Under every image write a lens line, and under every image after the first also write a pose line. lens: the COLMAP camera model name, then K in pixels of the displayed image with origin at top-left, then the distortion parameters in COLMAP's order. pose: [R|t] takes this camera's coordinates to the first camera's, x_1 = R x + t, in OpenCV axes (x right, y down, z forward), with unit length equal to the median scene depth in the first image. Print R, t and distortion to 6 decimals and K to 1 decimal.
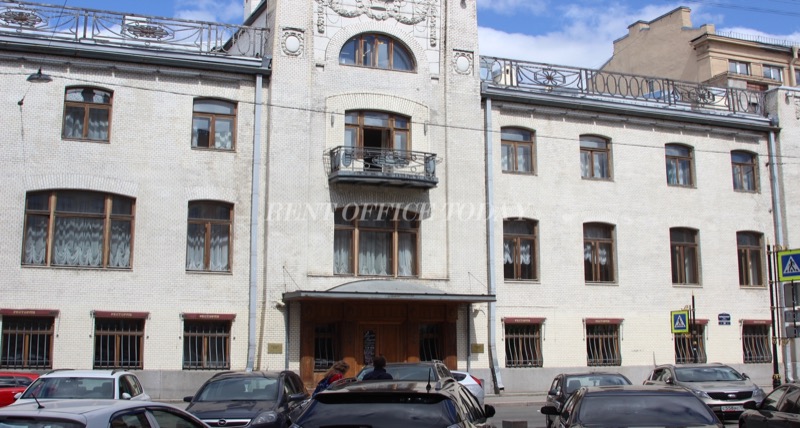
lens RADIAL K [[997.1, 0, 398.9], [0, 997.1, 172.0], [0, 0, 1]] dist [-0.105883, 0.037975]
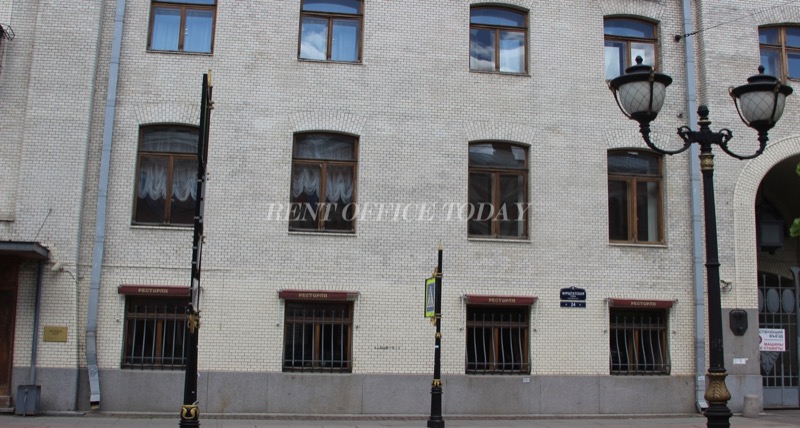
lens RADIAL K [[997.1, 0, 398.9], [0, 997.1, 172.0], [0, 0, 1]] dist [-0.105883, 0.037975]
pose [[0.972070, -0.019829, -0.233854, 0.372763], [0.021904, 0.999740, 0.006277, 0.070084], [0.233668, -0.011225, 0.972252, 0.410661]]
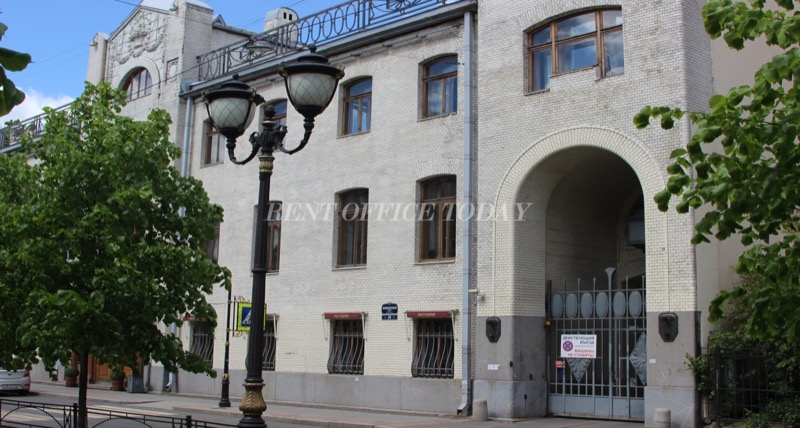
lens RADIAL K [[997.1, 0, 398.9], [0, 997.1, 172.0], [0, 0, 1]] dist [-0.105883, 0.037975]
pose [[0.354412, -0.157721, -0.921692, 1.003846], [0.153576, 0.982106, -0.109005, 0.131740], [0.922392, -0.102917, 0.372293, 0.762283]]
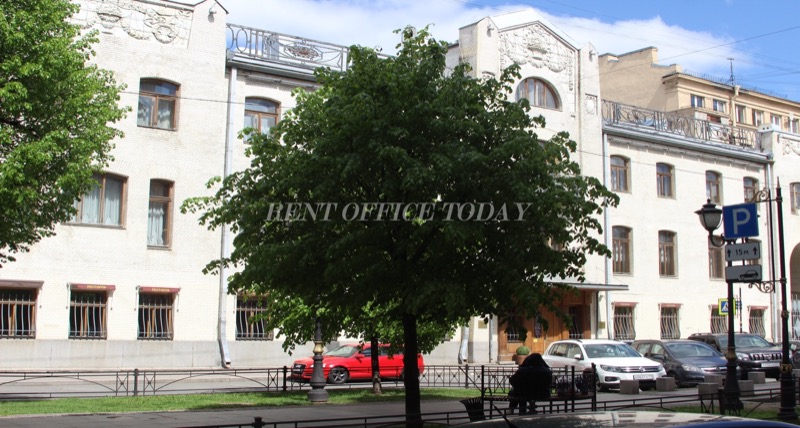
lens RADIAL K [[997.1, 0, 398.9], [0, 997.1, 172.0], [0, 0, 1]] dist [-0.105883, 0.037975]
pose [[0.972882, 0.047198, 0.226437, -0.427055], [-0.053068, 0.998393, 0.019904, -0.032013], [-0.225133, -0.031380, 0.973823, -0.182510]]
